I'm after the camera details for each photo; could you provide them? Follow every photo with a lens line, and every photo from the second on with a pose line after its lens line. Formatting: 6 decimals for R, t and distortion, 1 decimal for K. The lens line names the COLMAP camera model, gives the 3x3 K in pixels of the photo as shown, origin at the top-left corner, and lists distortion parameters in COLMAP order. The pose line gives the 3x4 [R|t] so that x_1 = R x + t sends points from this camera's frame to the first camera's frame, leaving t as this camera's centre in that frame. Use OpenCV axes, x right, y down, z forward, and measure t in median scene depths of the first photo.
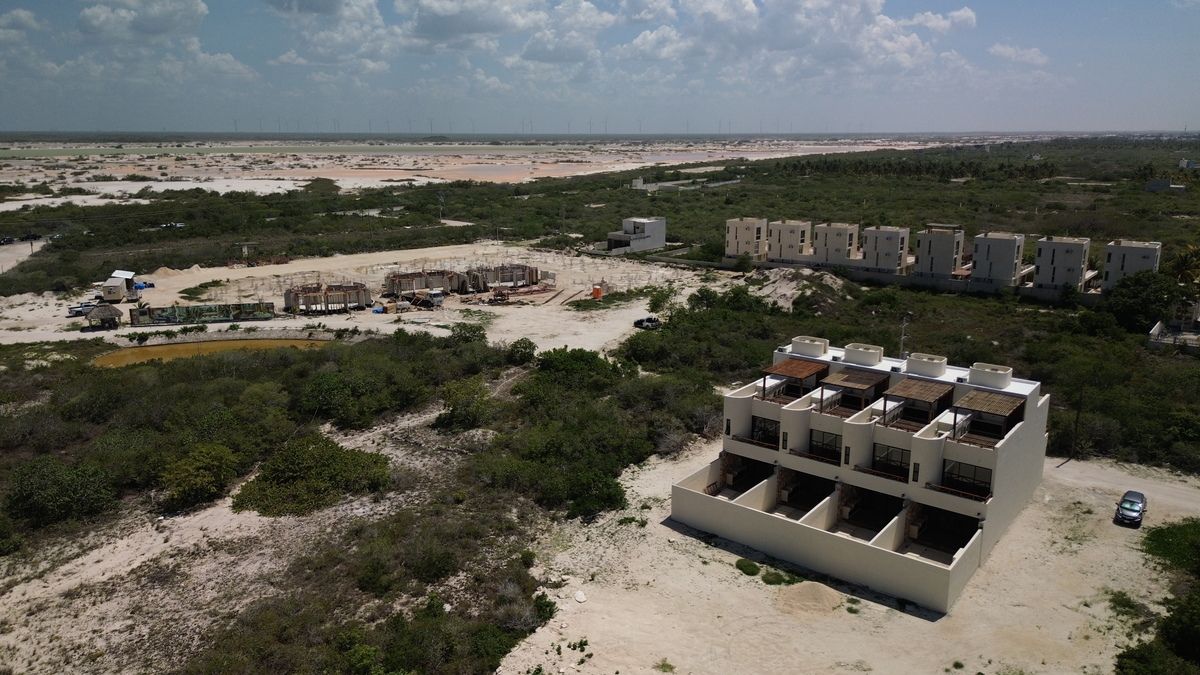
lens RADIAL K [[852.2, 0, 608.8], [0, 852.2, 319.0], [0, 0, 1]] dist [0.078590, -0.079061]
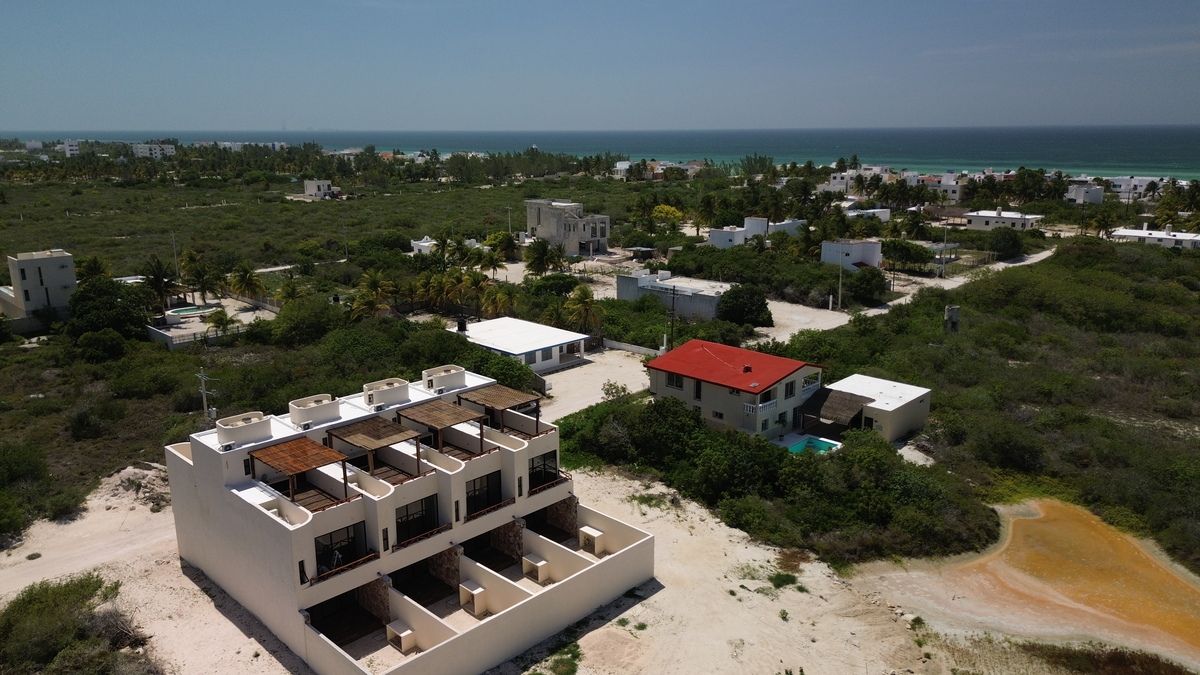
lens RADIAL K [[852.2, 0, 608.8], [0, 852.2, 319.0], [0, 0, 1]] dist [0.078590, -0.079061]
pose [[0.098750, -0.217284, 0.971100, -0.237594], [0.218555, 0.956779, 0.191855, -0.073631], [-0.970815, 0.193293, 0.141970, 0.348792]]
